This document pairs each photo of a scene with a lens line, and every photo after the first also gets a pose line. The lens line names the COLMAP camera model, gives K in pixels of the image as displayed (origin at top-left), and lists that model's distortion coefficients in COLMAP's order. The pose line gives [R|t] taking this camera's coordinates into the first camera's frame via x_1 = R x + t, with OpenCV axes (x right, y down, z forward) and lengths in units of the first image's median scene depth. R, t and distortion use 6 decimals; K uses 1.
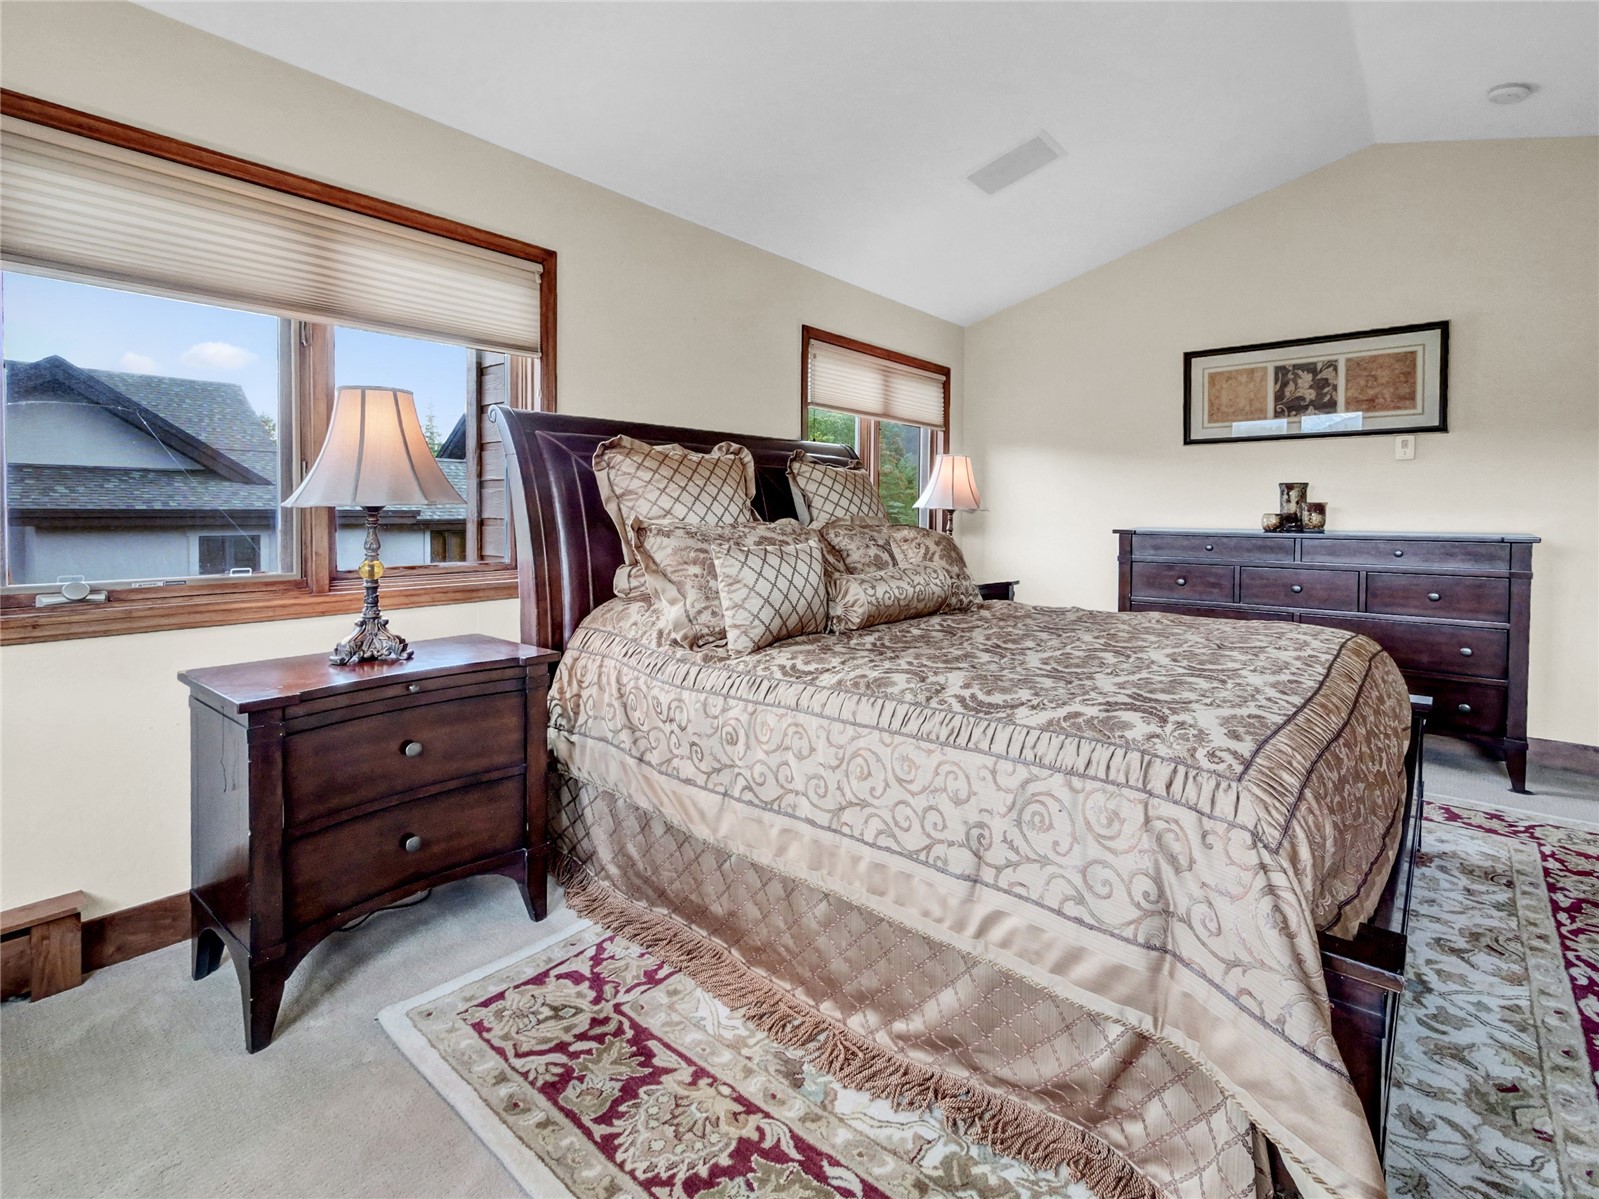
lens RADIAL K [[770.1, 0, 803.7], [0, 770.1, 515.5], [0, 0, 1]] dist [0.000139, -0.000395]
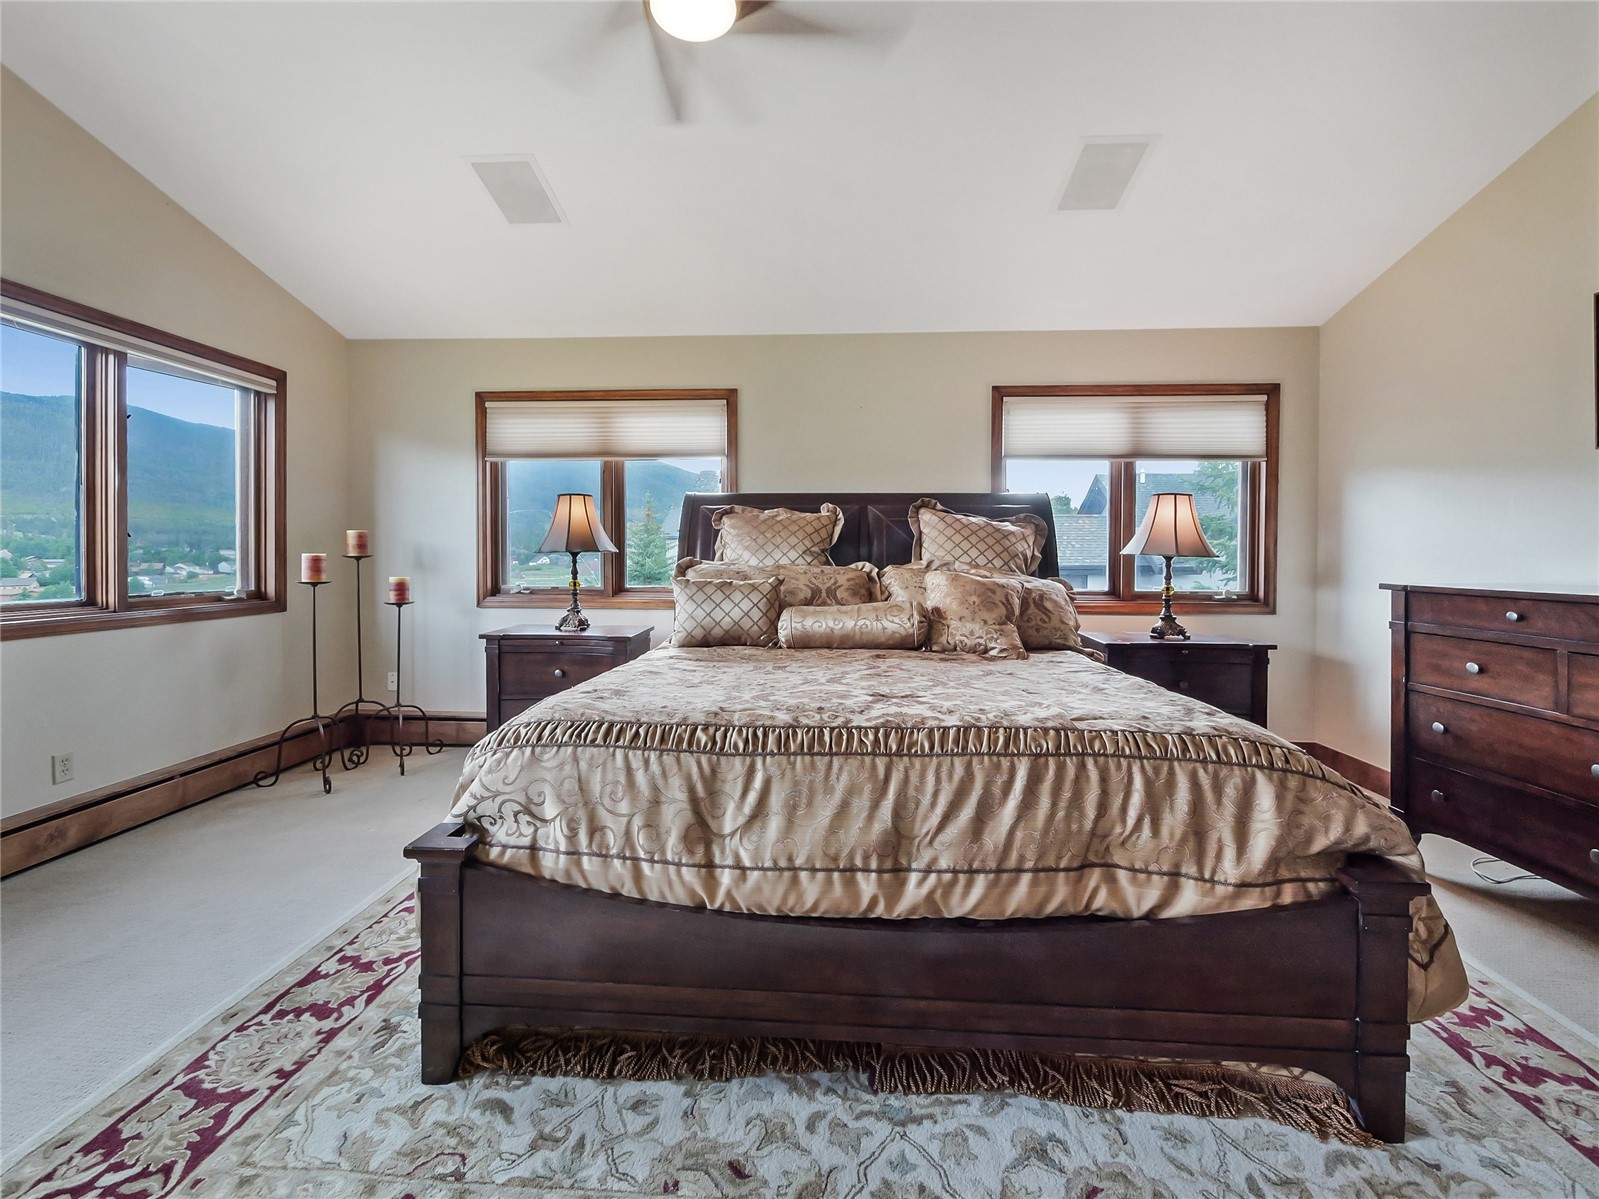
lens RADIAL K [[678.7, 0, 798.4], [0, 678.7, 554.5], [0, 0, 1]] dist [-0.000336, -0.001086]
pose [[0.592072, -0.002387, -0.805881, 0.850339], [-0.008002, 0.999929, -0.008841, 0.002172], [0.805845, 0.011683, 0.592011, 0.295002]]
